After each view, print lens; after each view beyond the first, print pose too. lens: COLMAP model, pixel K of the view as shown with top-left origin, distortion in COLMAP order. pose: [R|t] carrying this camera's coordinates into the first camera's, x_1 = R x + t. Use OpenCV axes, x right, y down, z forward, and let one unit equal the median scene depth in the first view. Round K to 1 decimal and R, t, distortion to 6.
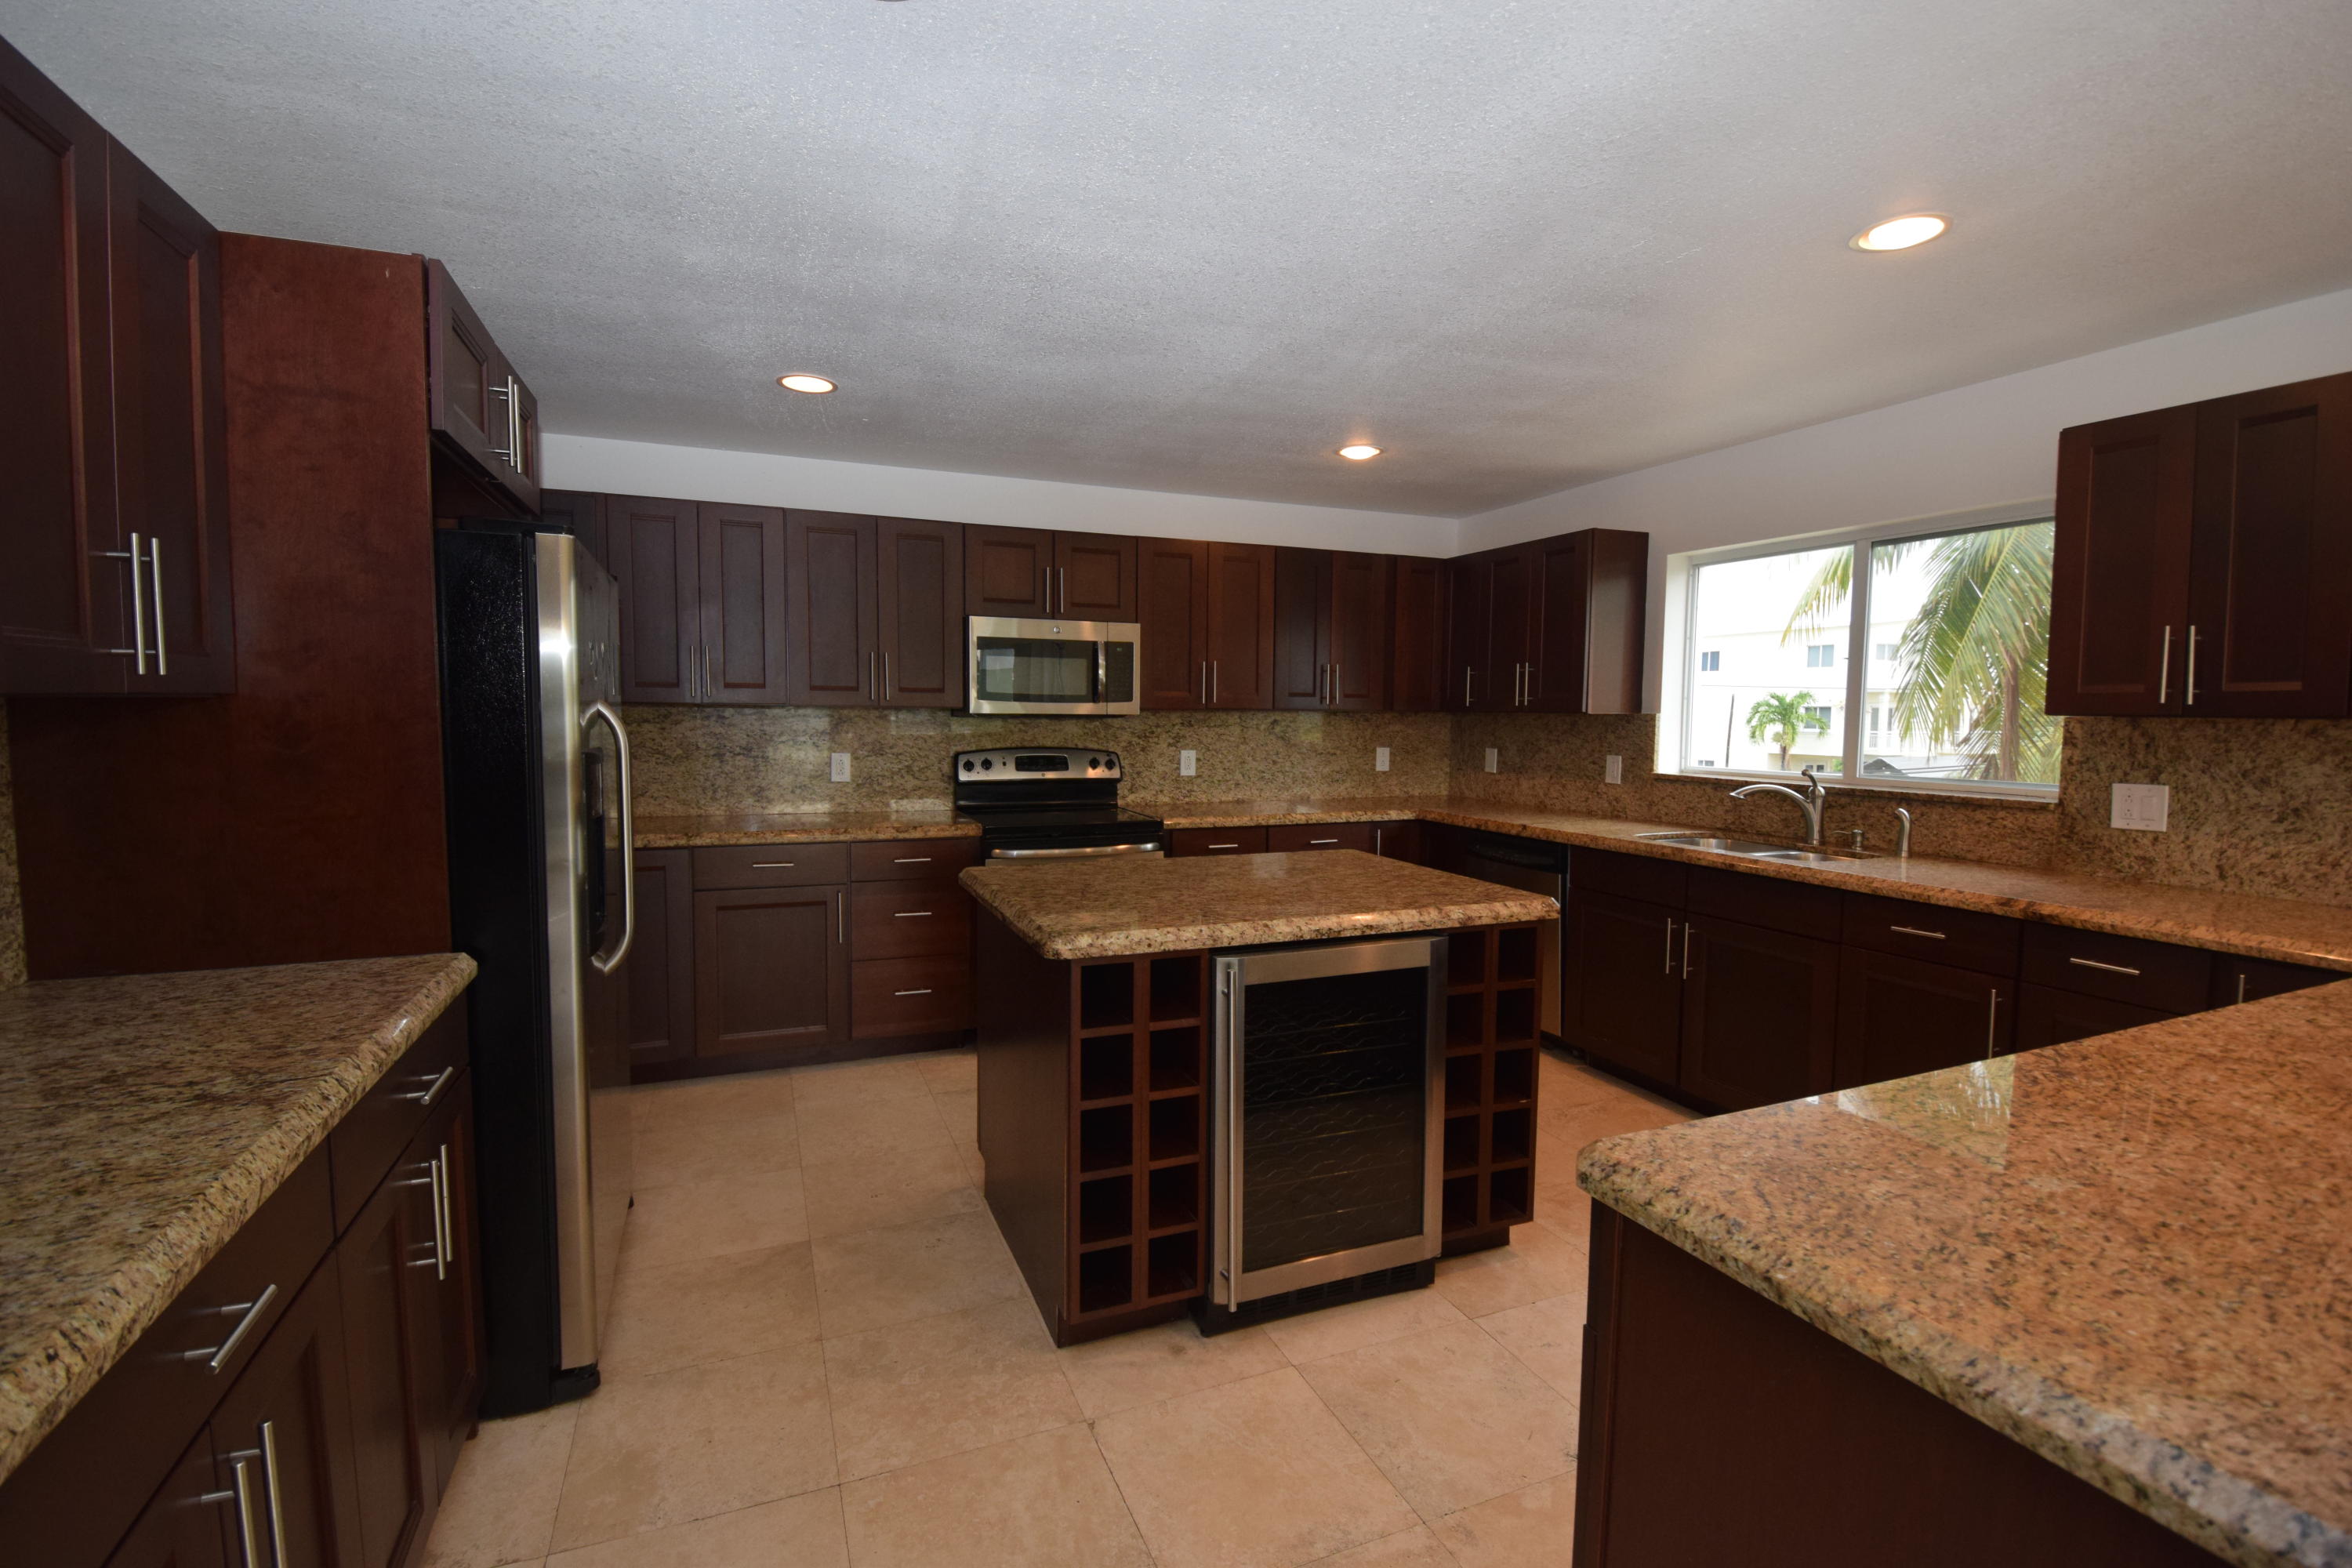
lens RADIAL K [[1034.3, 0, 1176.0], [0, 1034.3, 784.5], [0, 0, 1]] dist [0.000558, -0.000127]
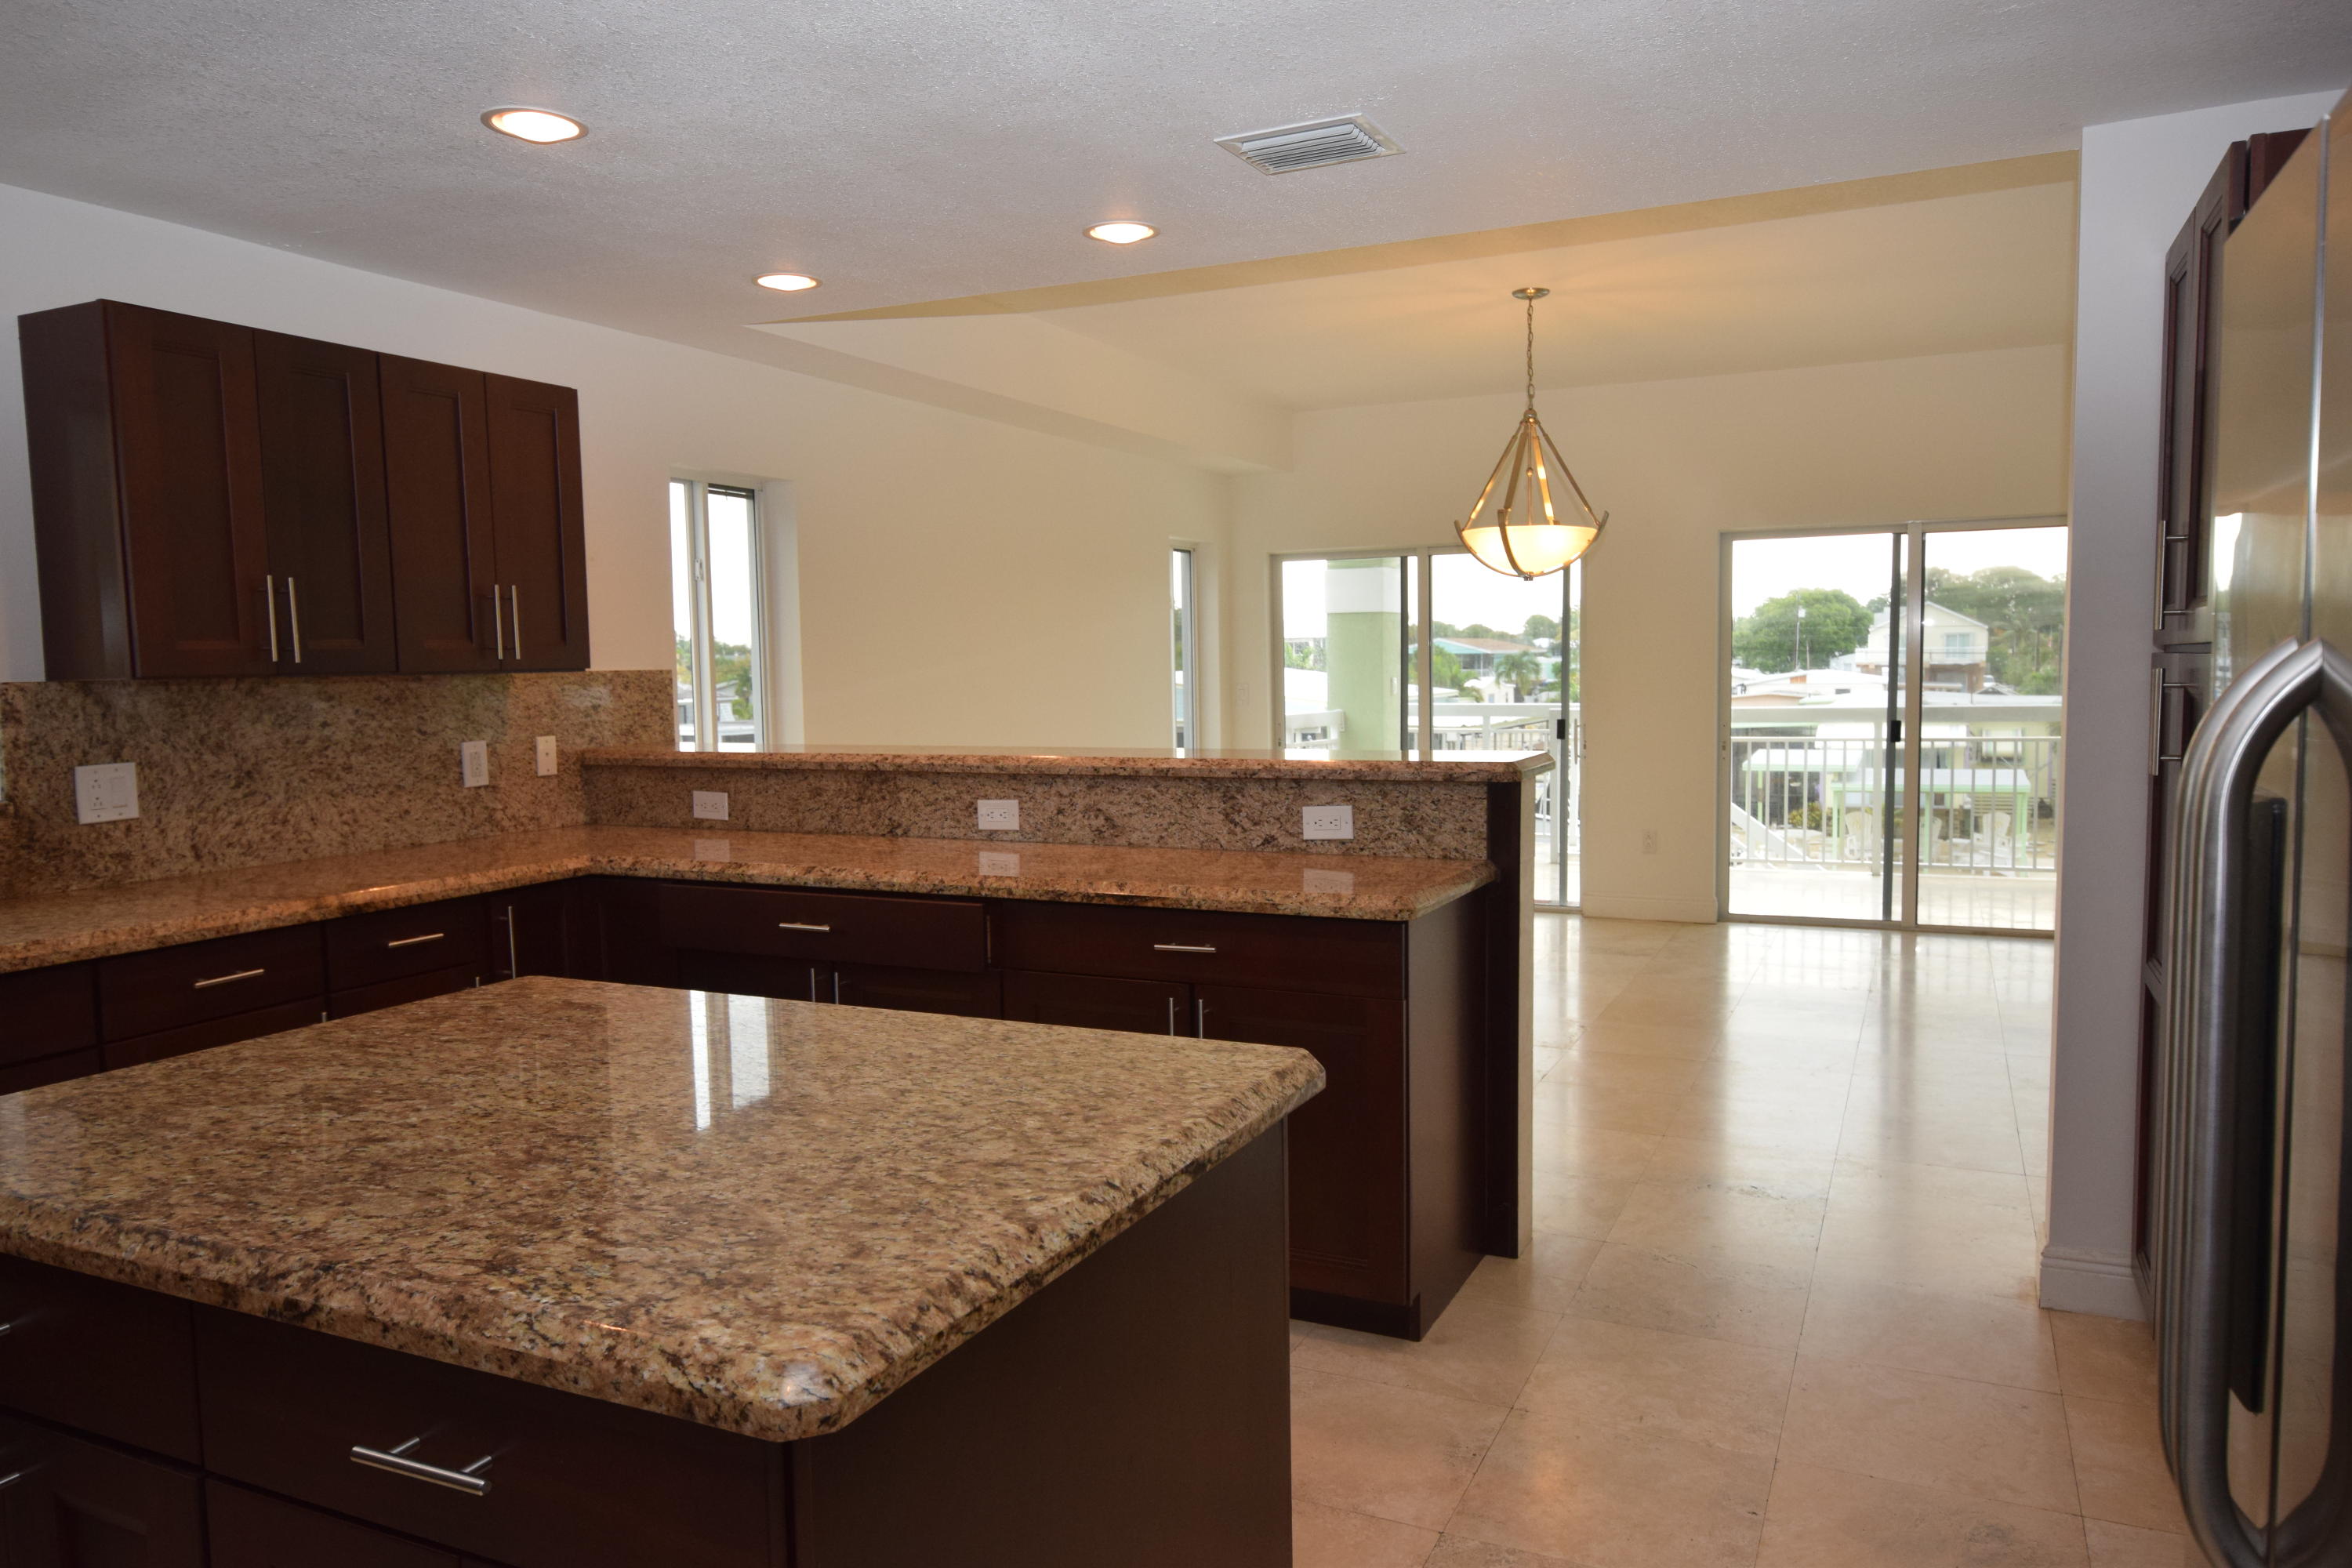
lens RADIAL K [[1605.4, 0, 1176.0], [0, 1605.4, 785.1], [0, 0, 1]] dist [-0.003332, -0.000849]
pose [[-0.665803, -0.056967, 0.743949, -0.577964], [0.065034, 0.988856, 0.133923, -0.103408], [-0.743287, 0.137548, -0.654679, 1.287309]]
